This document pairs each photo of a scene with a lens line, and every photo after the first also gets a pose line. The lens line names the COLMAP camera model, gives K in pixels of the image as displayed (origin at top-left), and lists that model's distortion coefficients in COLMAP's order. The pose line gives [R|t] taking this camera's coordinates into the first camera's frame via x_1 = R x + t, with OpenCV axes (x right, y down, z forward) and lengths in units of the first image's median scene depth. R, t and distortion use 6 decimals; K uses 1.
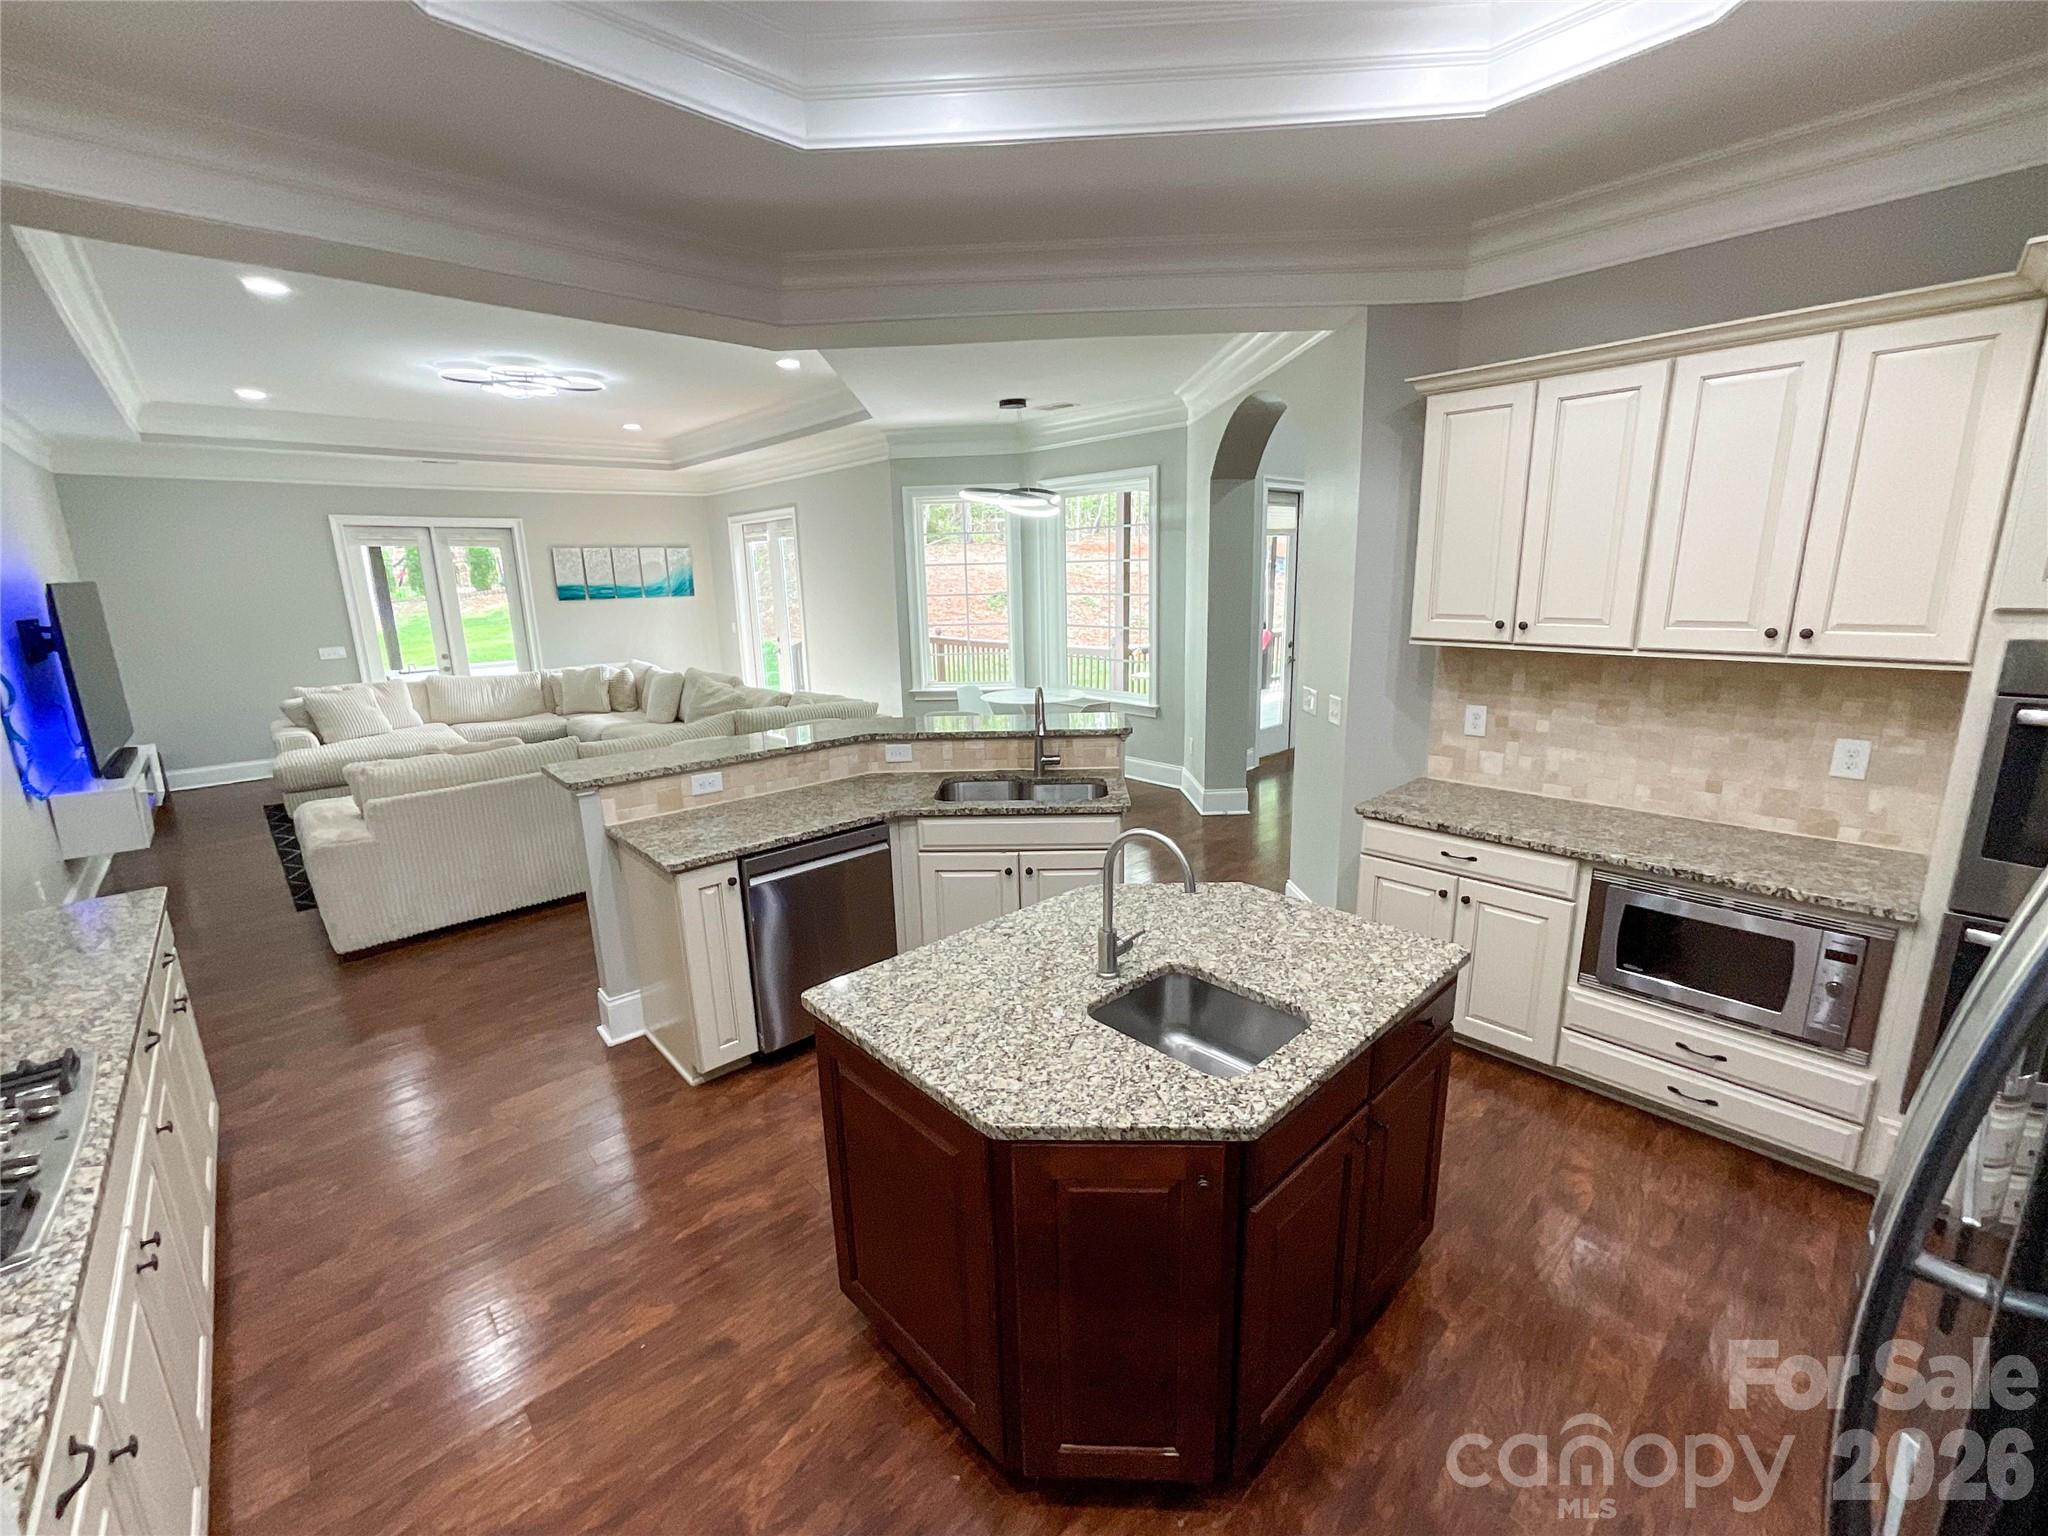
lens RADIAL K [[859.7, 0, 1038.9], [0, 859.7, 755.1], [0, 0, 1]] dist [-0.001141, 0.003272]
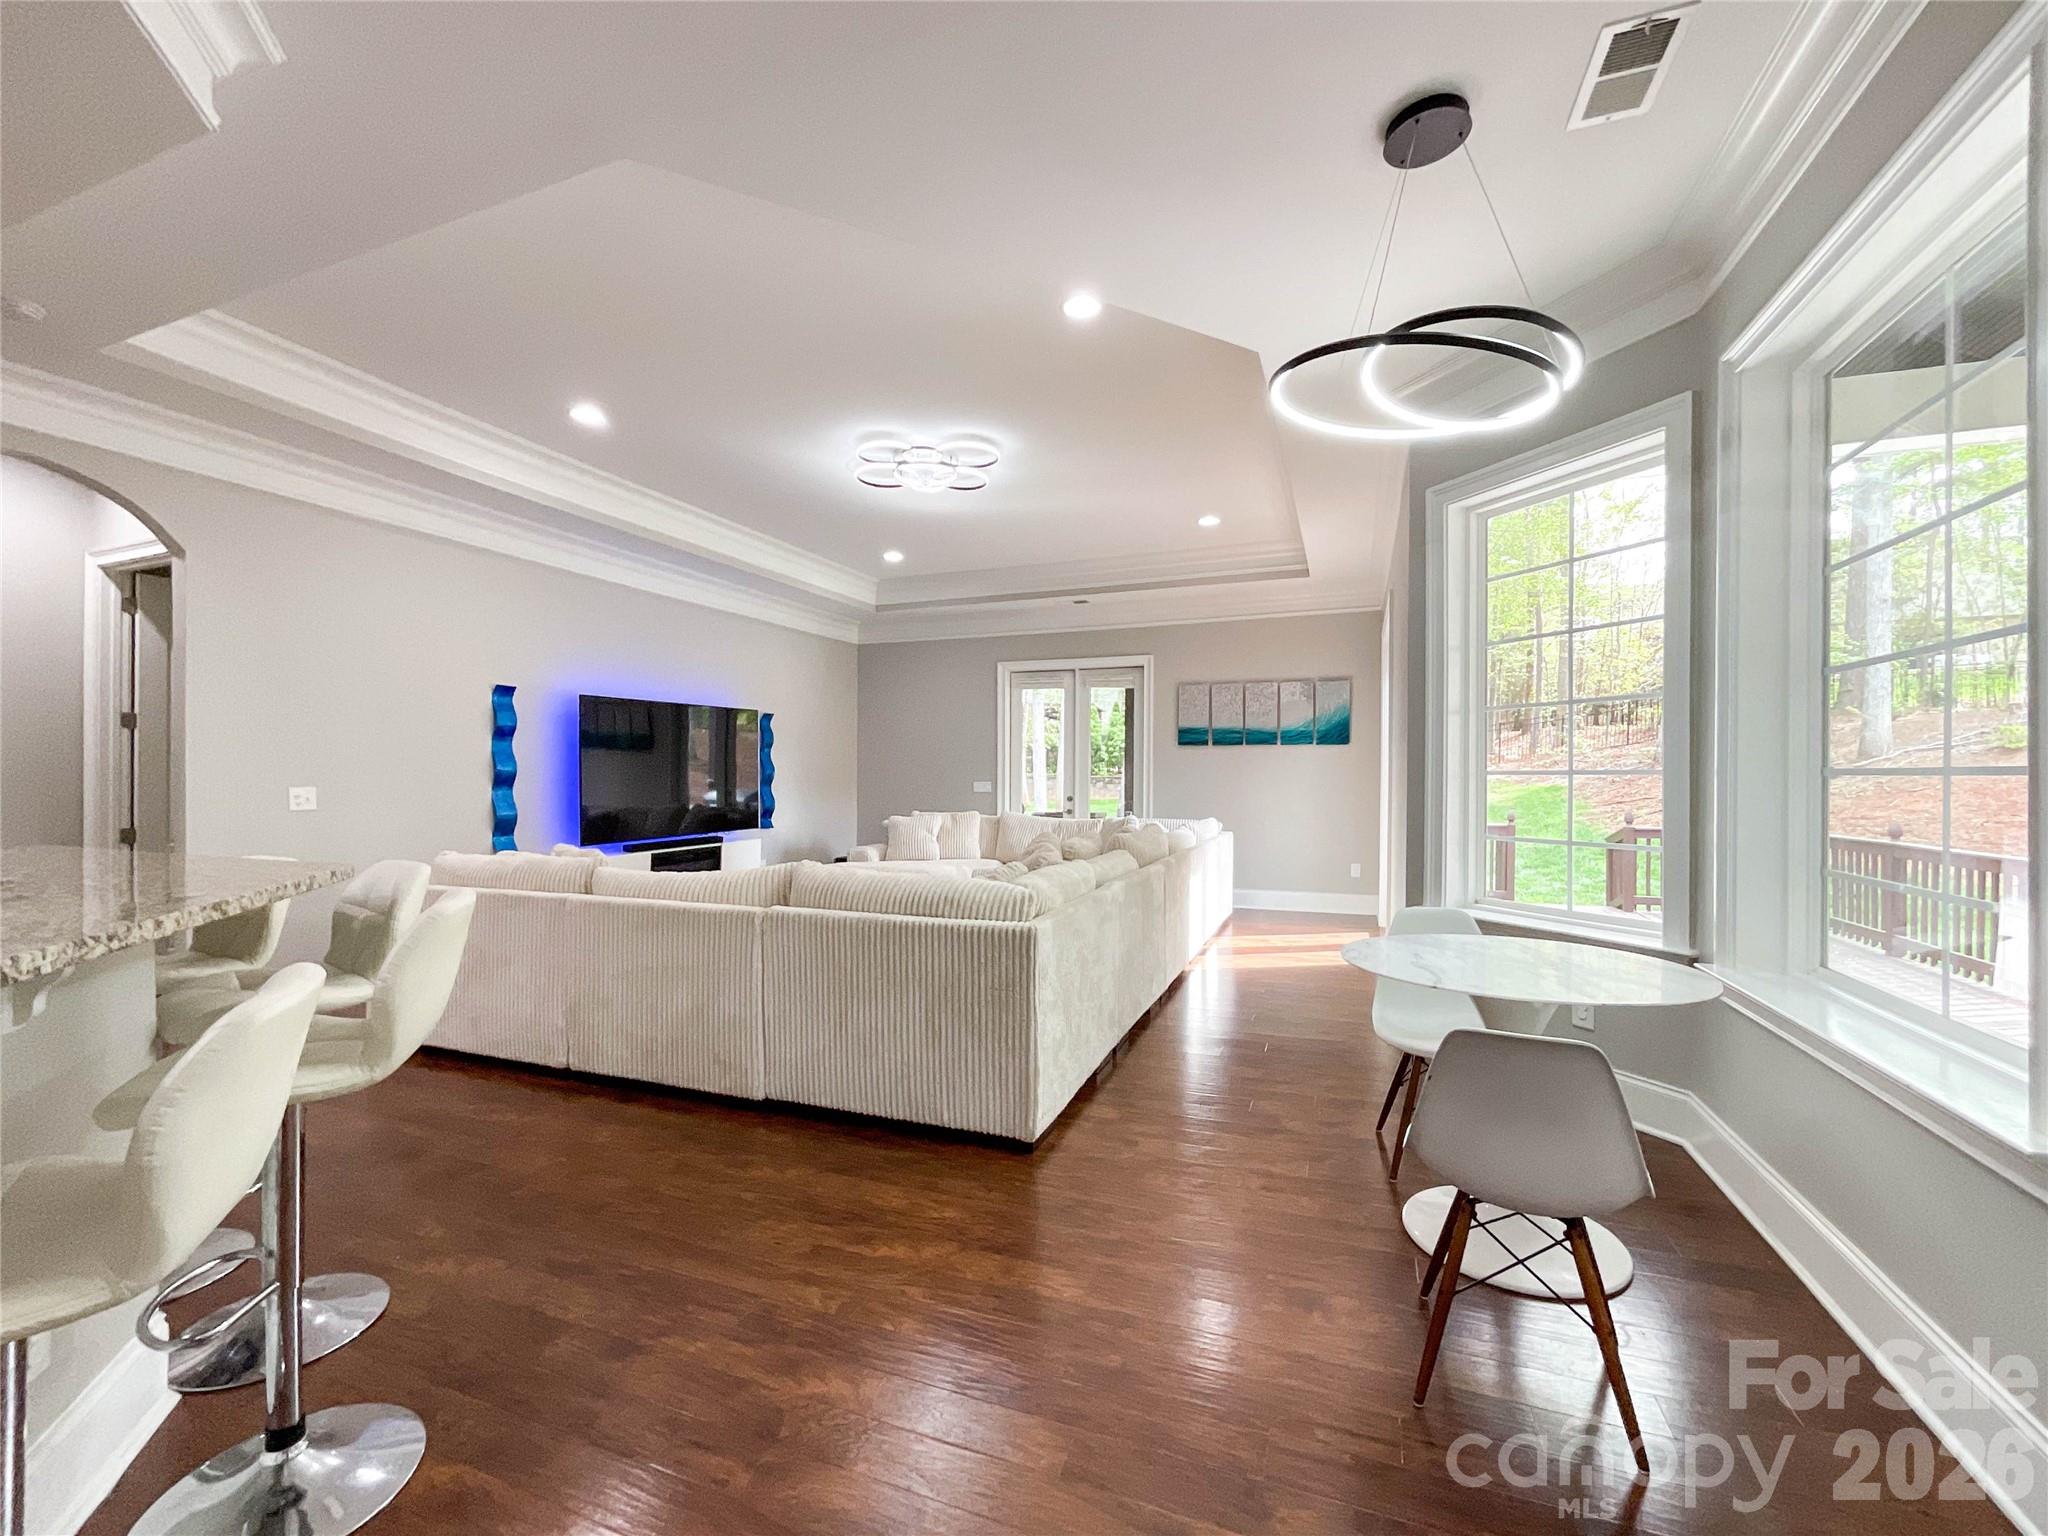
lens RADIAL K [[858.9, 0, 1015.6], [0, 858.9, 794.2], [0, 0, 1]] dist [-0.003007, 0.000303]
pose [[0.427226, 0.044166, -0.903065, 0.515911], [-0.202659, 0.978070, -0.048040, -0.182937], [0.881140, 0.203538, 0.426808, 1.612972]]
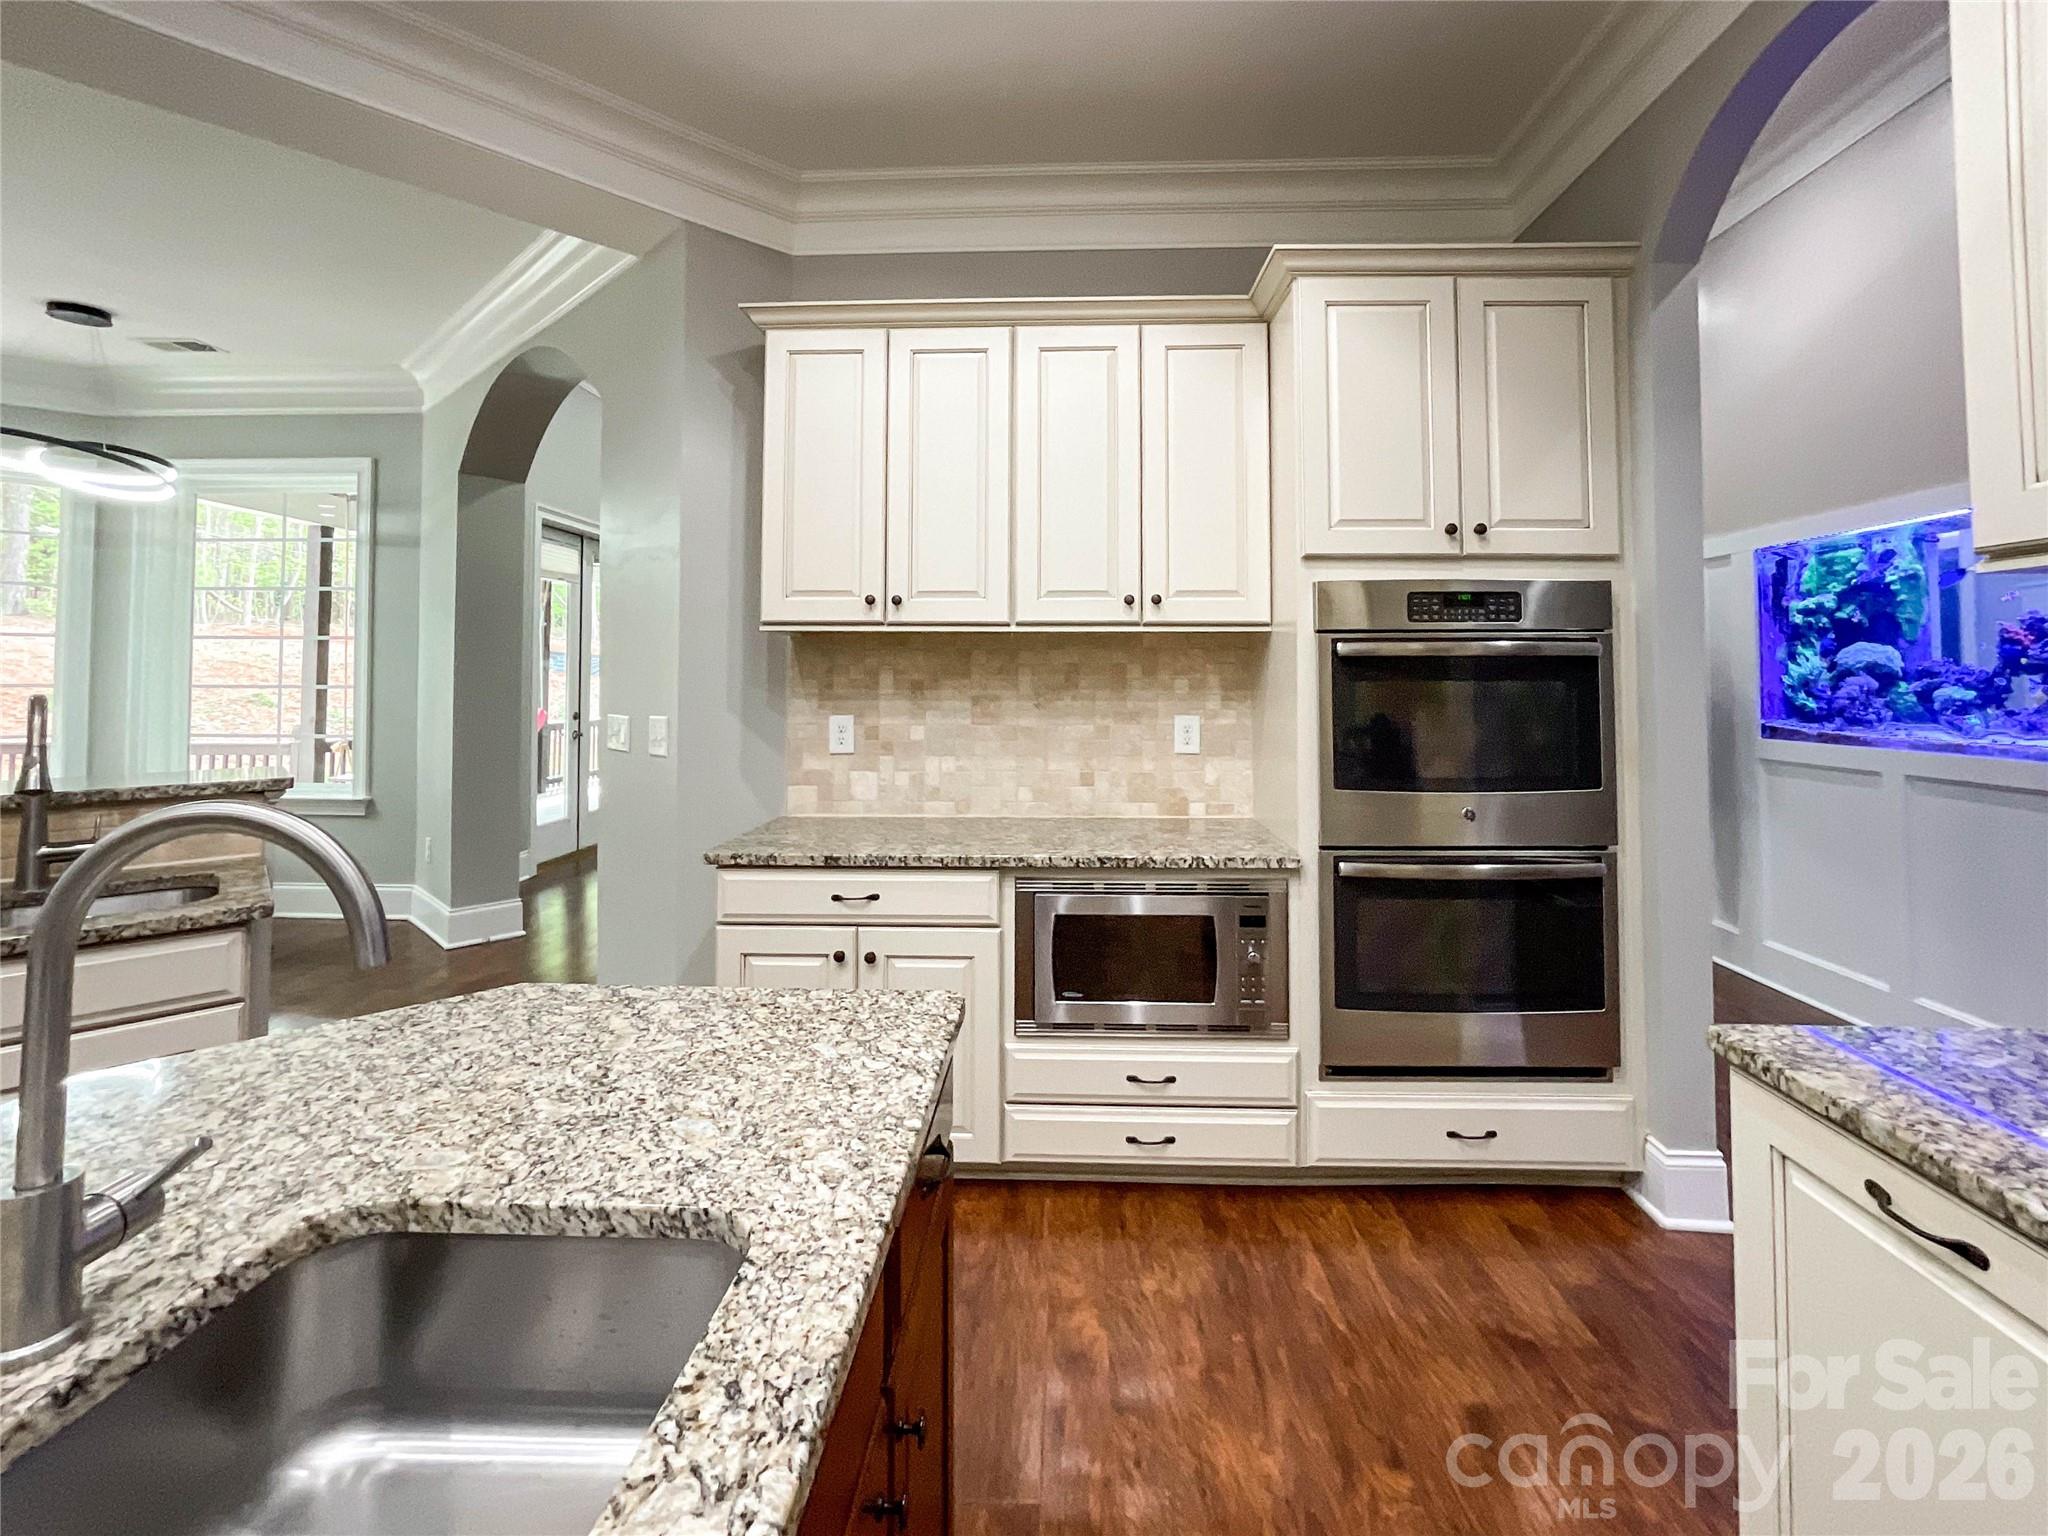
lens RADIAL K [[889.1, 0, 1047.5], [0, 889.1, 659.2], [0, 0, 1]] dist [-0.037011, 0.016337]
pose [[0.710216, 0.040759, 0.702803, 0.073730], [0.132742, 0.972661, -0.190551, 0.088382], [-0.691356, 0.228624, 0.685389, 0.342627]]
